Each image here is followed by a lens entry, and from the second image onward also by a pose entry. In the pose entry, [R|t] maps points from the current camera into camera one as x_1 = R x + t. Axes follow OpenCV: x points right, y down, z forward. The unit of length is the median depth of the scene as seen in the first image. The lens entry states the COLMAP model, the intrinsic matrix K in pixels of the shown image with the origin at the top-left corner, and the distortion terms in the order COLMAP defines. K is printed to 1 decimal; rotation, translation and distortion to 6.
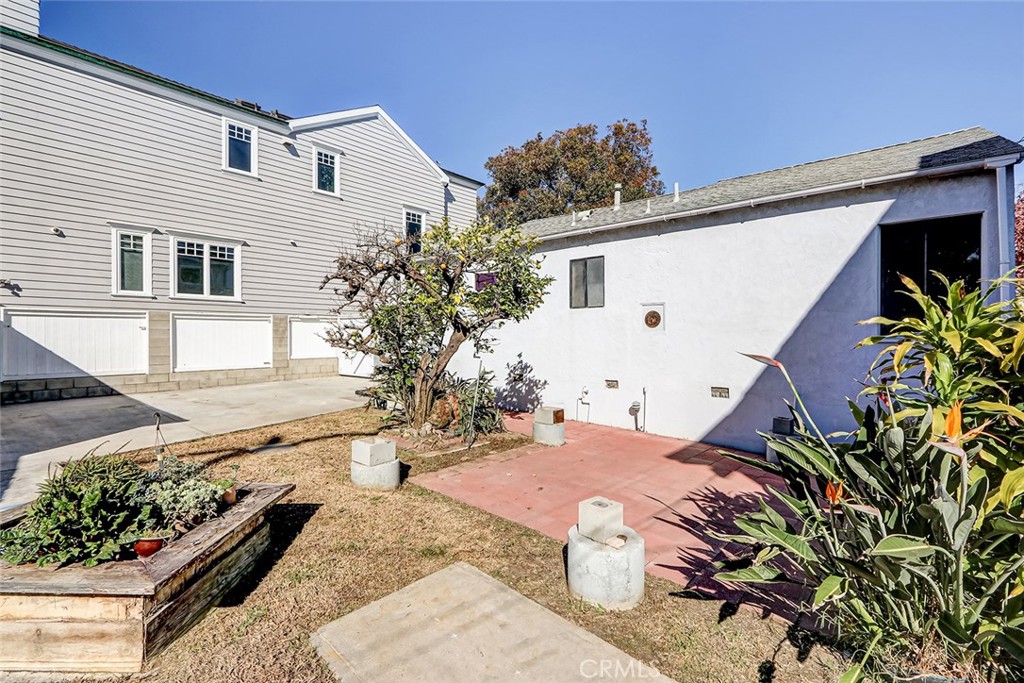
lens RADIAL K [[476.9, 0, 514.5], [0, 476.9, 335.9], [0, 0, 1]] dist [-0.002704, -0.000643]
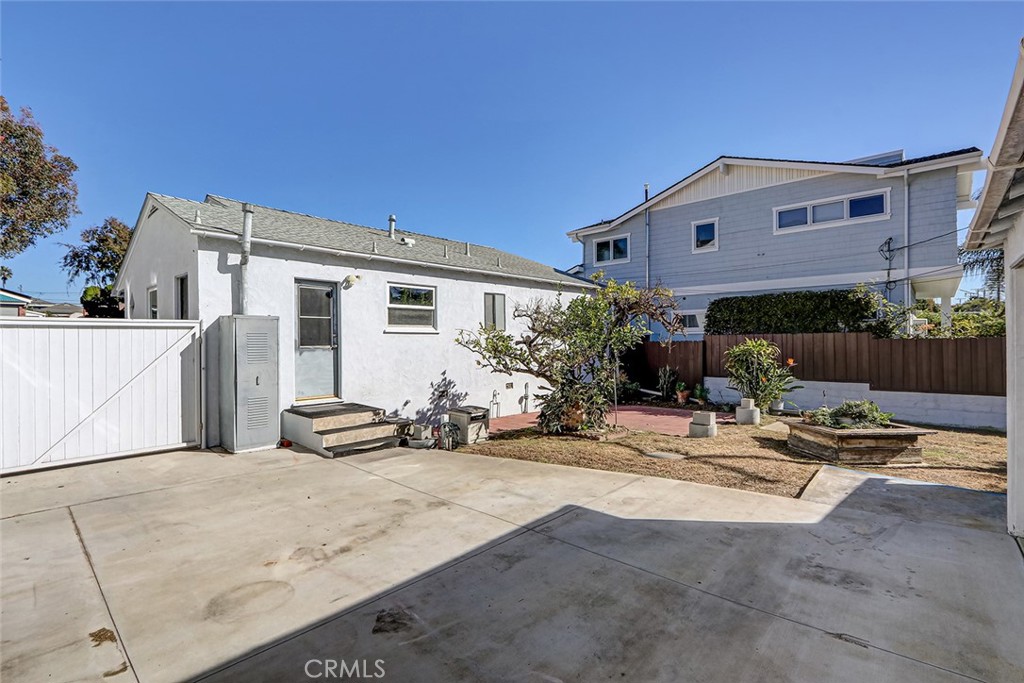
lens RADIAL K [[476.9, 0, 512.5], [0, 476.9, 340.7], [0, 0, 1]] dist [-0.002704, -0.000643]
pose [[0.035617, -0.003044, 0.999361, -1.269418], [0.007105, 0.999971, 0.002792, -0.040187], [-0.999340, 0.007001, 0.035638, 0.993986]]
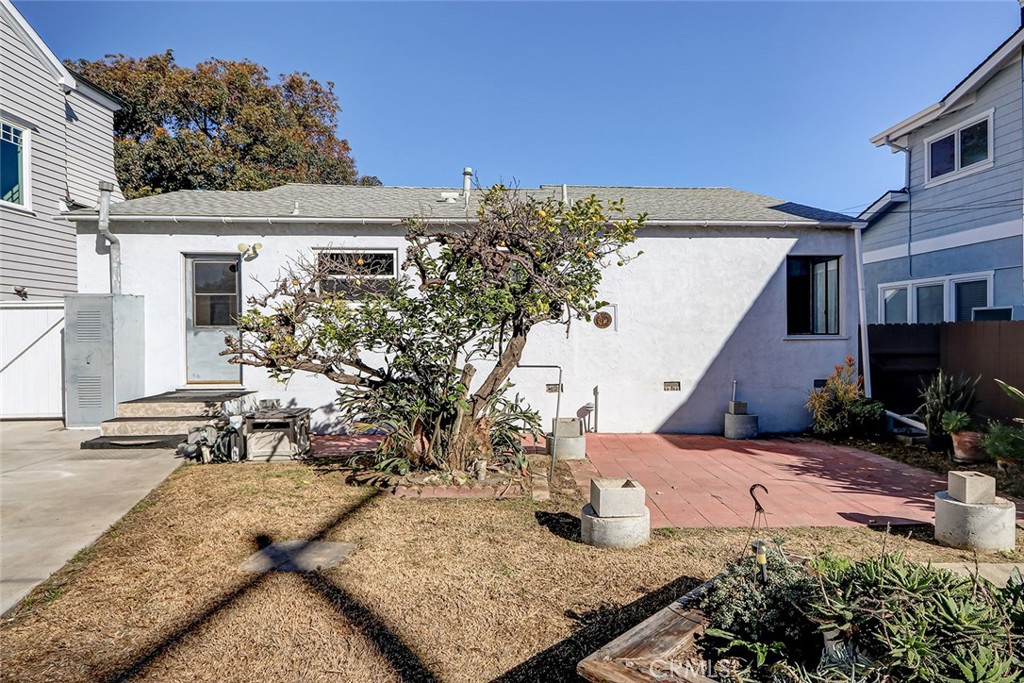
lens RADIAL K [[529.7, 0, 513.0], [0, 529.7, 337.6], [0, 0, 1]] dist [0.000011, -0.000727]
pose [[0.707015, -0.017227, 0.706989, -0.593085], [0.009645, 0.999845, 0.014717, -0.015361], [-0.707133, -0.003586, 0.707071, 0.312592]]
